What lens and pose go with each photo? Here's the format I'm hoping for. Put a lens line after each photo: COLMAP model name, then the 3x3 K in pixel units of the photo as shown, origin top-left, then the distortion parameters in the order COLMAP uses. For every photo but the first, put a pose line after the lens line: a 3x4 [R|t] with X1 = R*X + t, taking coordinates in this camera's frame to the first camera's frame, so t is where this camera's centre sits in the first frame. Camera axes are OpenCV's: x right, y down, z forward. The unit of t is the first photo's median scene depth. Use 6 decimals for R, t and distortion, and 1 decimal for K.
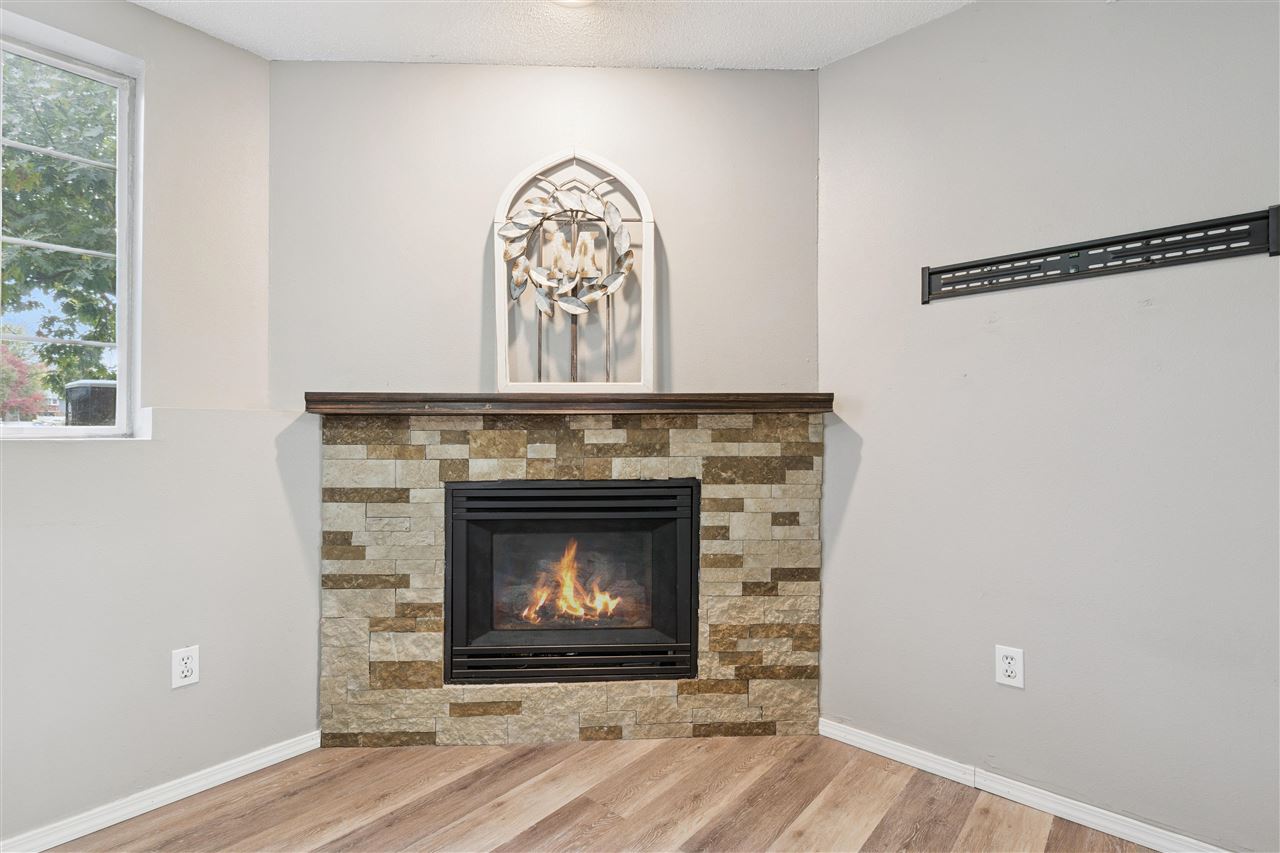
lens RADIAL K [[586.8, 0, 634.6], [0, 586.8, 431.0], [0, 0, 1]] dist [-0.003208, -0.000175]
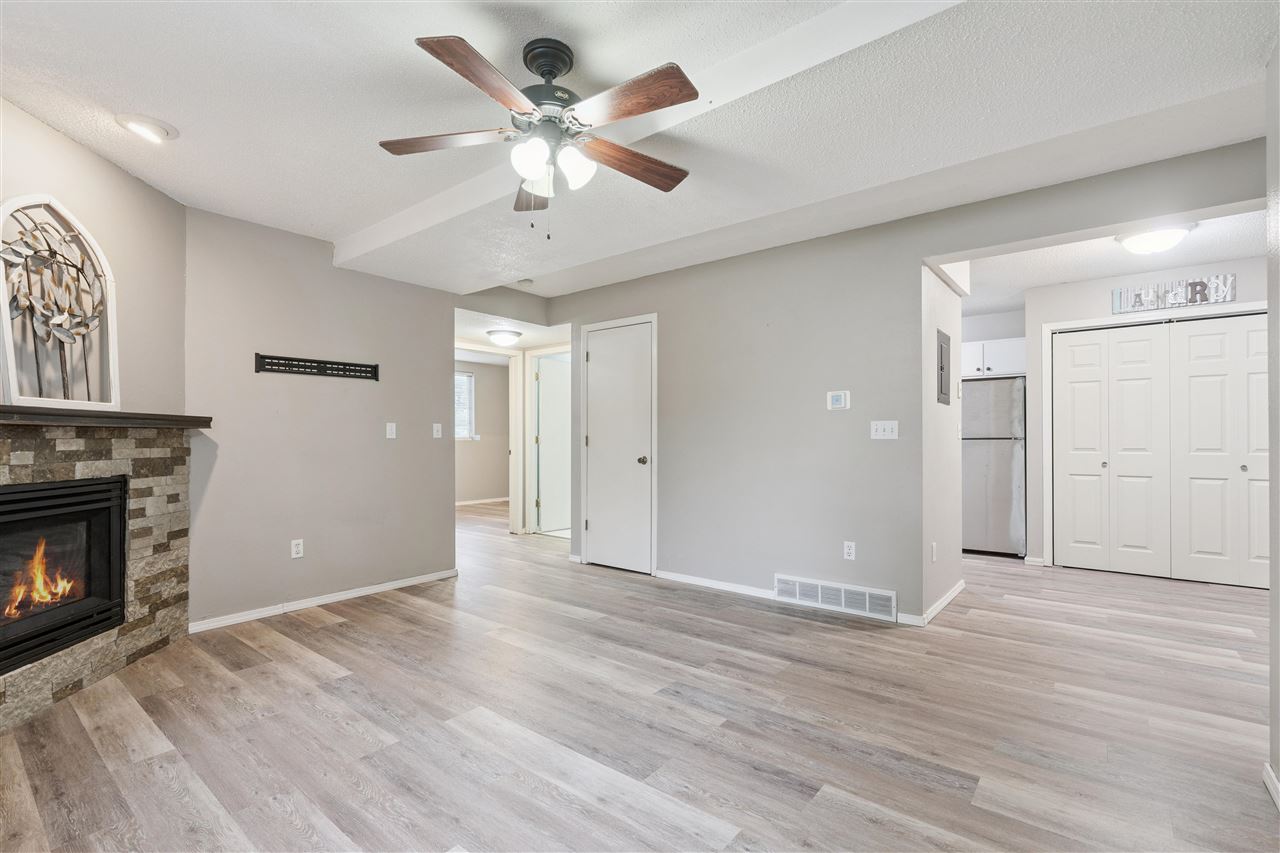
lens RADIAL K [[586.8, 0, 634.6], [0, 586.8, 431.0], [0, 0, 1]] dist [-0.003208, -0.000175]
pose [[-0.062652, 0.014585, 0.997929, -1.322648], [0.000405, 0.999894, -0.014588, -0.000555], [-0.998035, -0.000510, -0.062651, -0.086399]]
